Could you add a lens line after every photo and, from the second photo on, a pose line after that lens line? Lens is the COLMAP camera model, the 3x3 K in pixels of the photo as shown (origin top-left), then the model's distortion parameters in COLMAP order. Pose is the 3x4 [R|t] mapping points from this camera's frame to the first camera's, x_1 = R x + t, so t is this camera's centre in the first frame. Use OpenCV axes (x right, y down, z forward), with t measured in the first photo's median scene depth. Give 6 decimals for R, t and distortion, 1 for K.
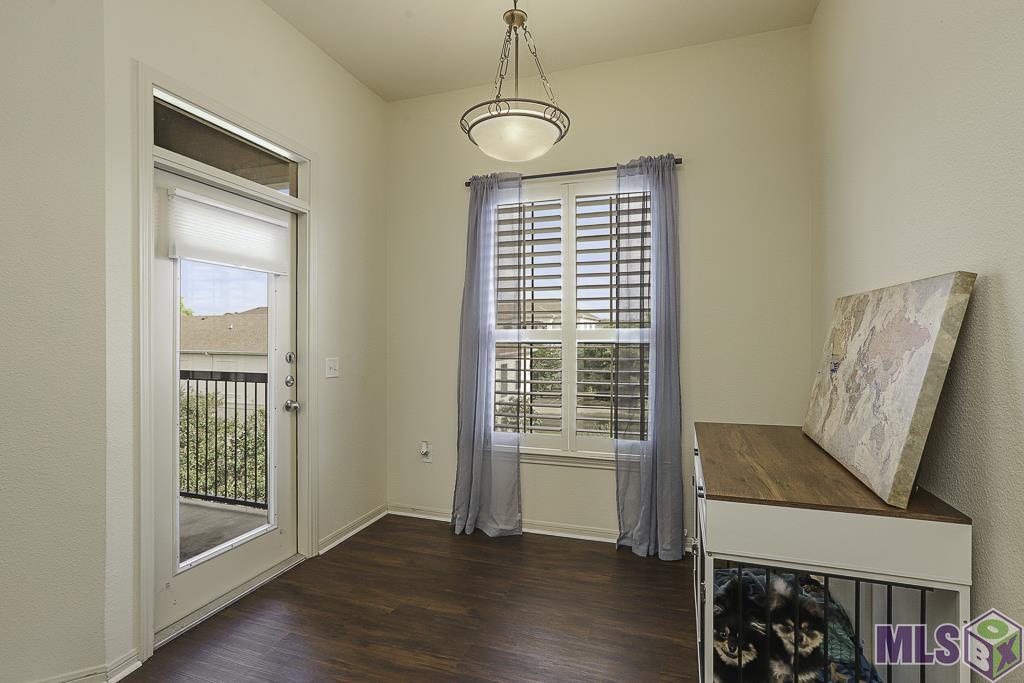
lens RADIAL K [[489.0, 0, 511.2], [0, 489.0, 337.8], [0, 0, 1]] dist [-0.015948, 0.007161]
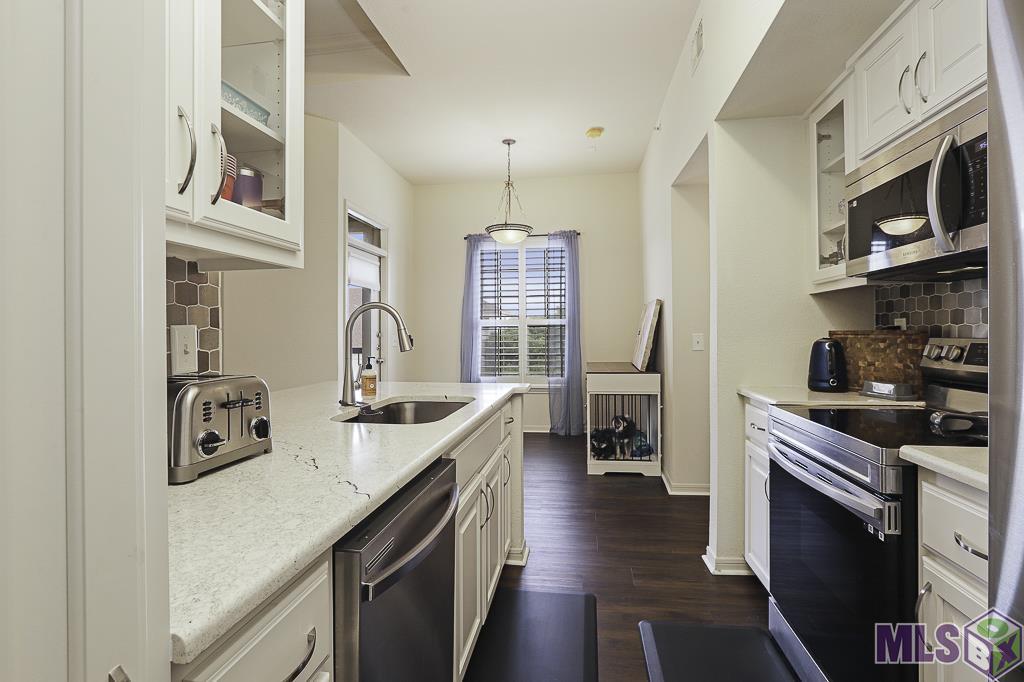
lens RADIAL K [[489.0, 0, 498.1], [0, 489.0, 324.2], [0, 0, 1]] dist [-0.015948, 0.007161]
pose [[0.988716, -0.004492, 0.149733, -0.263204], [0.007398, 0.999795, -0.018857, 0.037520], [-0.149617, 0.019752, 0.988547, -0.854334]]
